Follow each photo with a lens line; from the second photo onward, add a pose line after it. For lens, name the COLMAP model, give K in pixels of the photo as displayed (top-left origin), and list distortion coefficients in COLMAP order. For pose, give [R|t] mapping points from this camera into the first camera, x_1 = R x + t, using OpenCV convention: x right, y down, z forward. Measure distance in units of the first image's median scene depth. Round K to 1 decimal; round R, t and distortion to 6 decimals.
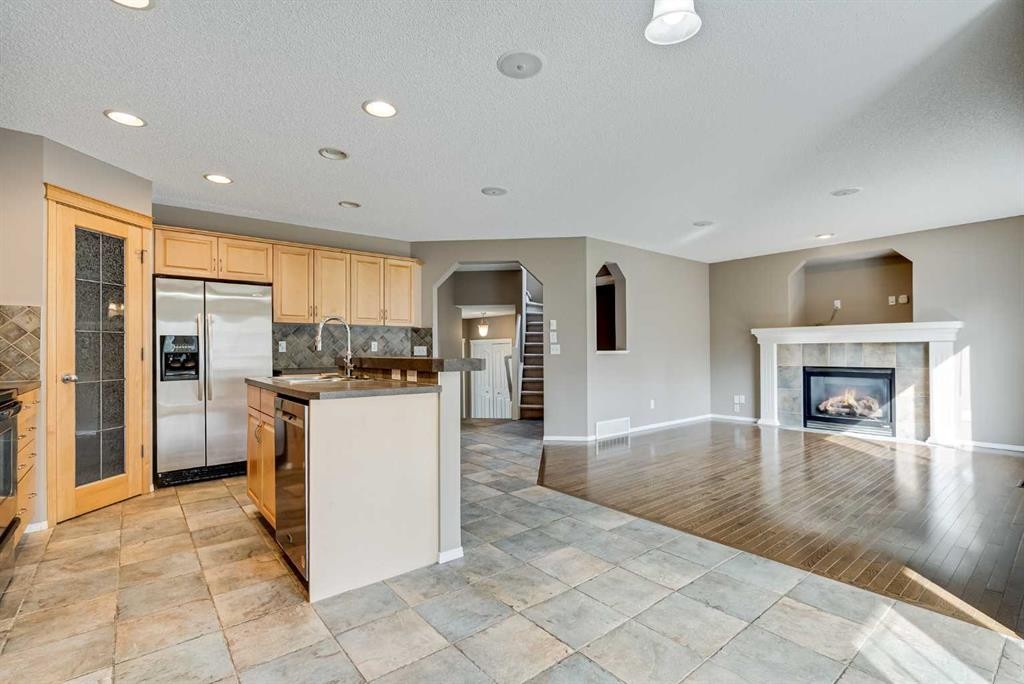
lens RADIAL K [[466.1, 0, 509.2], [0, 466.1, 346.9], [0, 0, 1]] dist [-0.007202, 0.003250]
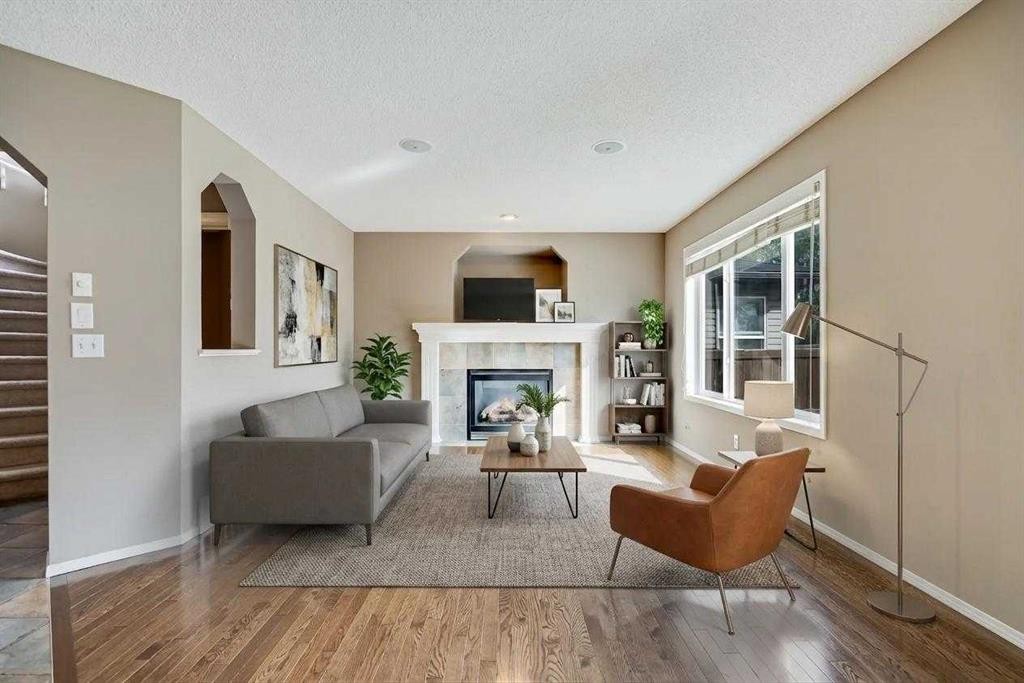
lens RADIAL K [[466.1, 0, 507.7], [0, 466.1, 348.9], [0, 0, 1]] dist [-0.007202, 0.003250]
pose [[0.623469, 0.006941, 0.781817, 0.011236], [-0.010369, 0.999946, -0.000608, 0.005746], [-0.781779, -0.007728, 0.623508, 0.545050]]
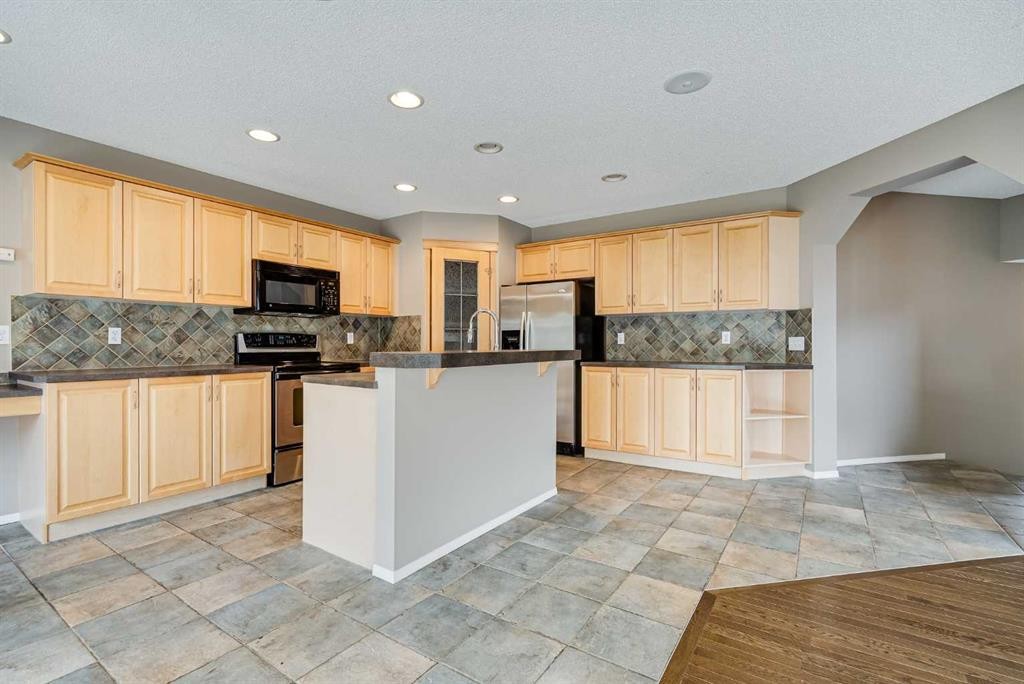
lens RADIAL K [[466.1, 0, 512.8], [0, 466.1, 344.4], [0, 0, 1]] dist [-0.007202, 0.003250]
pose [[0.294732, 0.008819, -0.955539, 0.407184], [0.004500, 0.999934, 0.010617, 0.000709], [0.955569, -0.007429, 0.294673, 0.502406]]
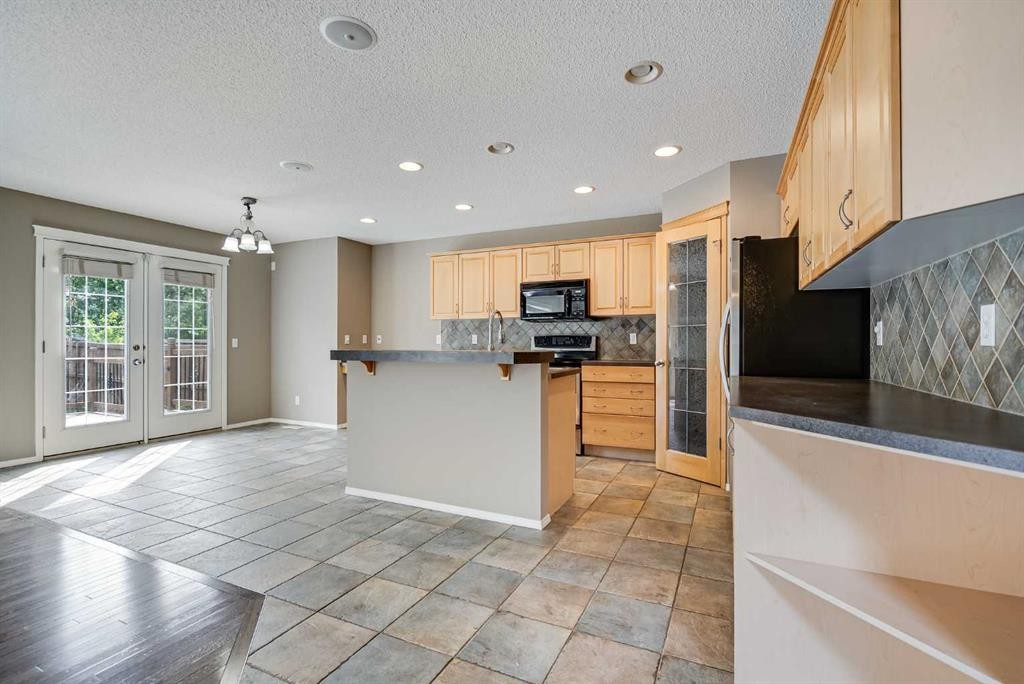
lens RADIAL K [[466.1, 0, 517.1], [0, 466.1, 342.9], [0, 0, 1]] dist [-0.007202, 0.003250]
pose [[-0.896568, 0.006111, -0.442865, 0.026426], [0.008669, 0.999955, -0.003752, 0.007637], [0.442822, -0.007204, -0.896581, 1.287719]]
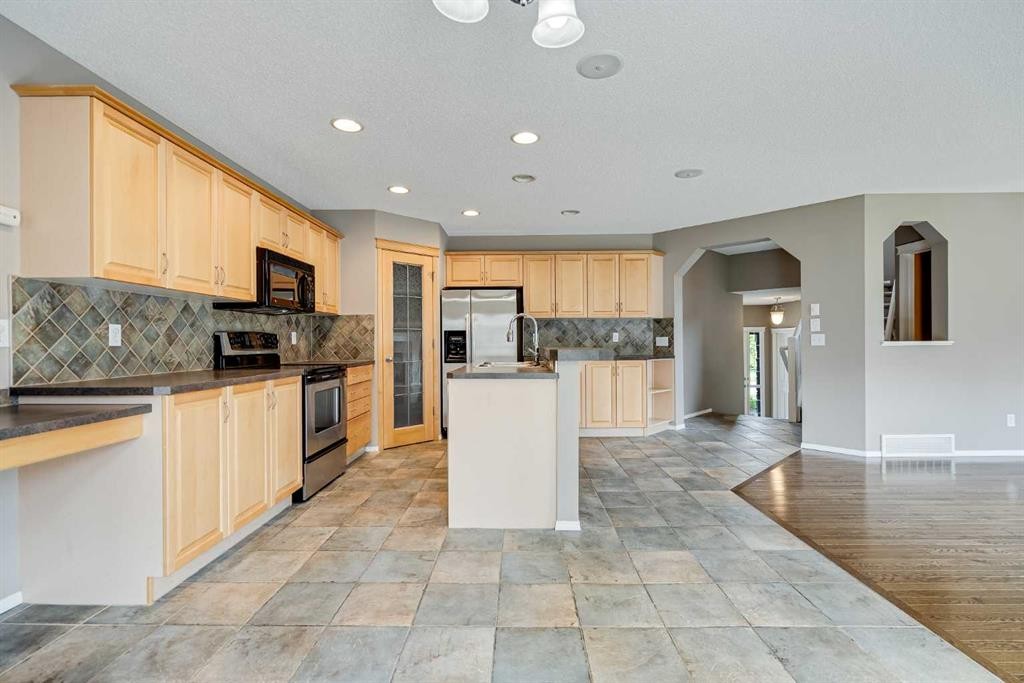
lens RADIAL K [[466.1, 0, 512.5], [0, 466.1, 341.7], [0, 0, 1]] dist [-0.007202, 0.003250]
pose [[0.767234, 0.000398, -0.641368, 0.250398], [0.006464, 0.999944, 0.008353, -0.001324], [0.641335, -0.010554, 0.767188, 0.034351]]
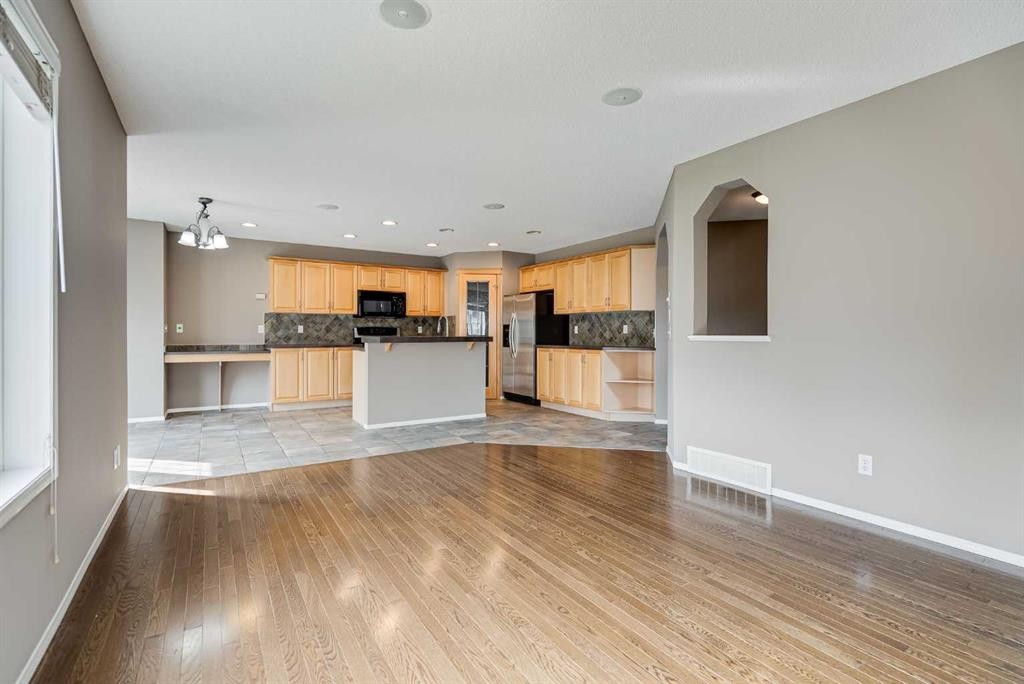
lens RADIAL K [[466.1, 0, 514.2], [0, 466.1, 339.1], [0, 0, 1]] dist [-0.007202, 0.003250]
pose [[-0.098899, 0.019825, -0.994900, 1.017262], [0.005826, 0.999796, 0.019344, -0.000542], [0.995080, -0.003883, -0.098995, 0.982842]]
